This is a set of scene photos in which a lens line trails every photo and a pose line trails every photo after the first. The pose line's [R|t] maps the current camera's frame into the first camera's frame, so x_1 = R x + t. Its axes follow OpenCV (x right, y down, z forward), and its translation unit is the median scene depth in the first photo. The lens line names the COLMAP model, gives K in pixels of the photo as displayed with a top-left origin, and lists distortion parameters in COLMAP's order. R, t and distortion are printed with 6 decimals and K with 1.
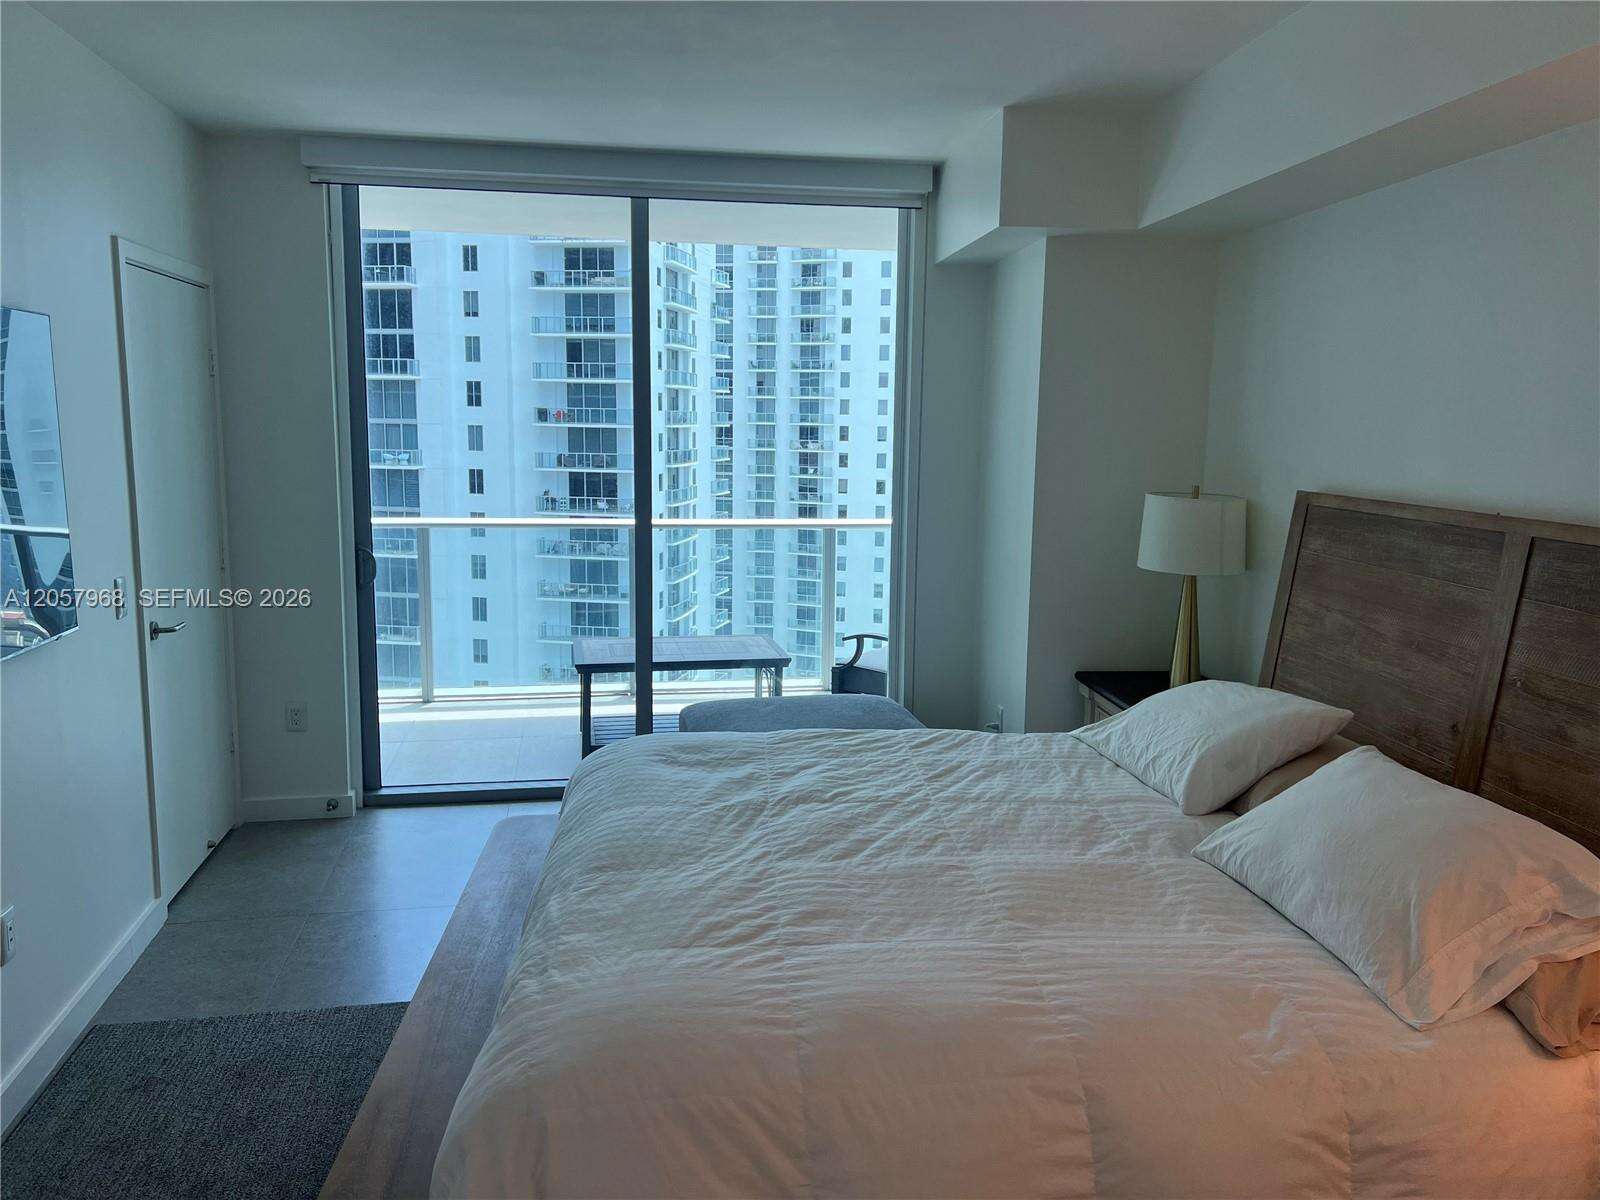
lens RADIAL K [[1200.3, 0, 809.5], [0, 1200.3, 594.0], [0, 0, 1]] dist [0.062963, -0.076625]
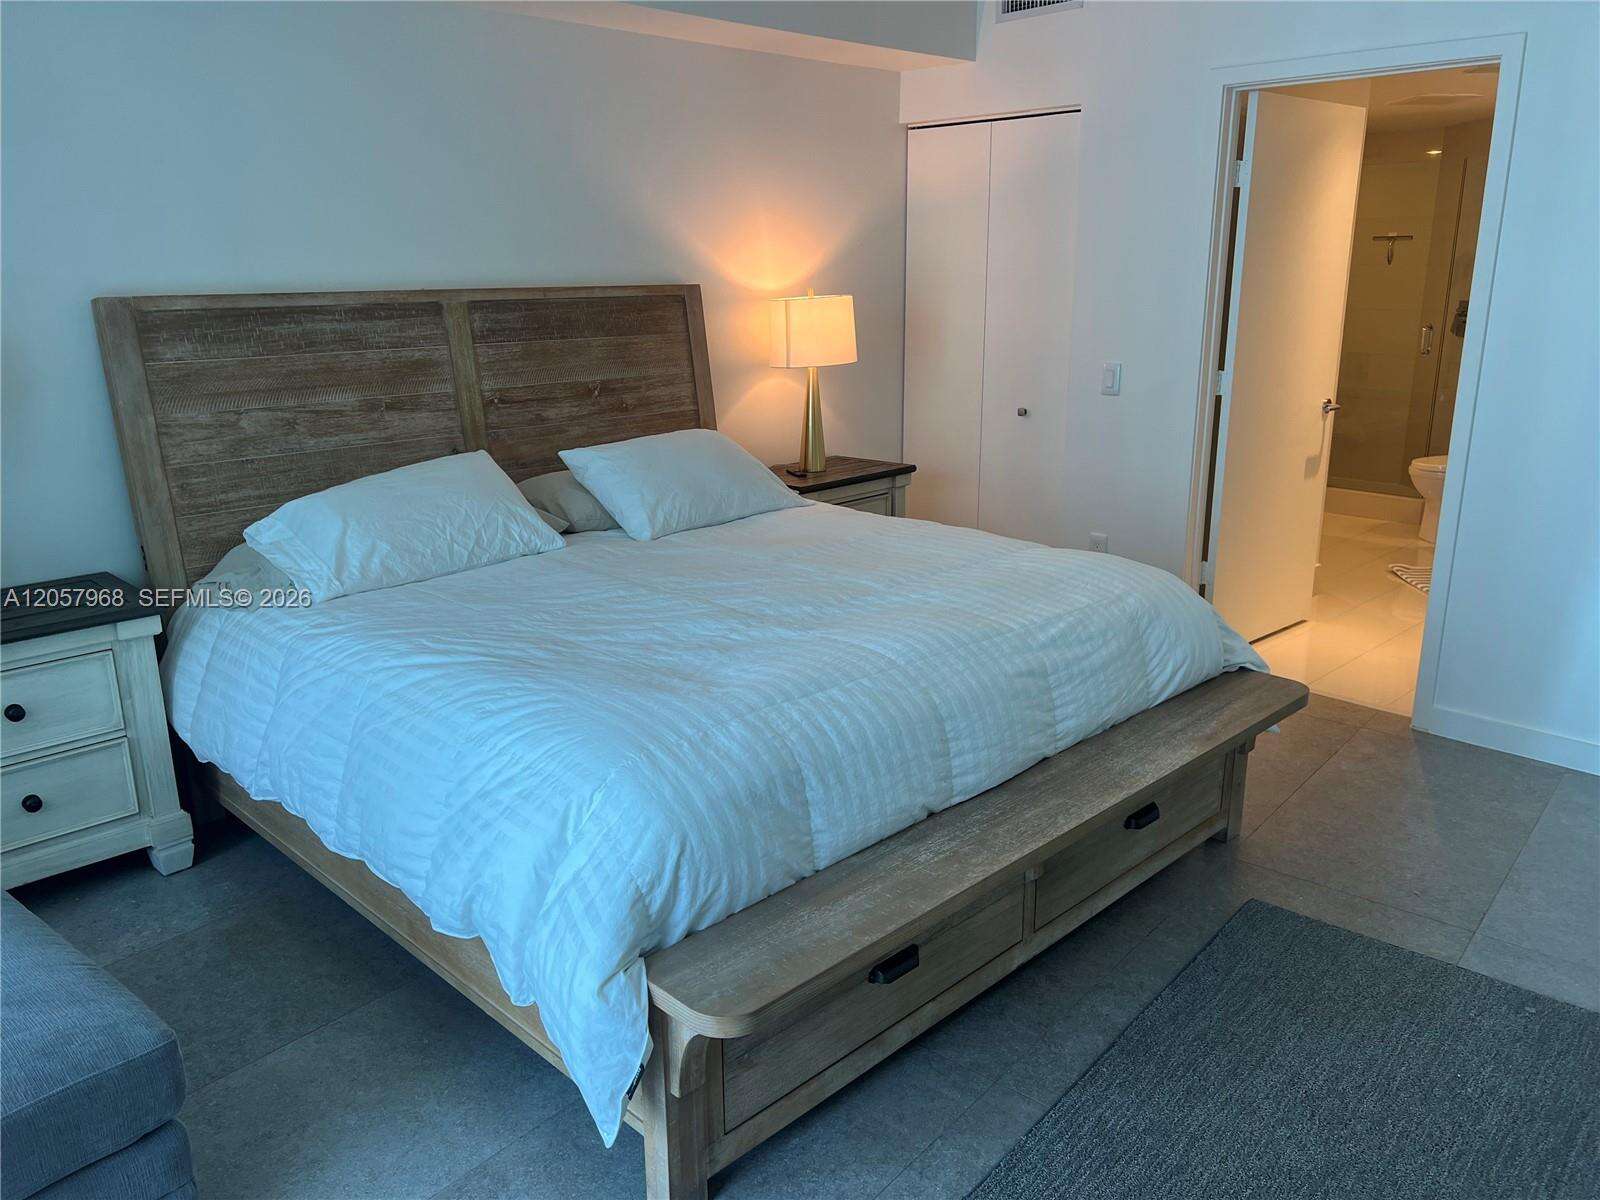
lens RADIAL K [[1200.3, 0, 809.5], [0, 1200.3, 594.0], [0, 0, 1]] dist [0.062963, -0.076625]
pose [[-0.628201, -0.217064, 0.747159, -0.748461], [0.114213, 0.924166, 0.364517, -0.185364], [-0.769623, 0.314325, -0.555770, 1.454343]]
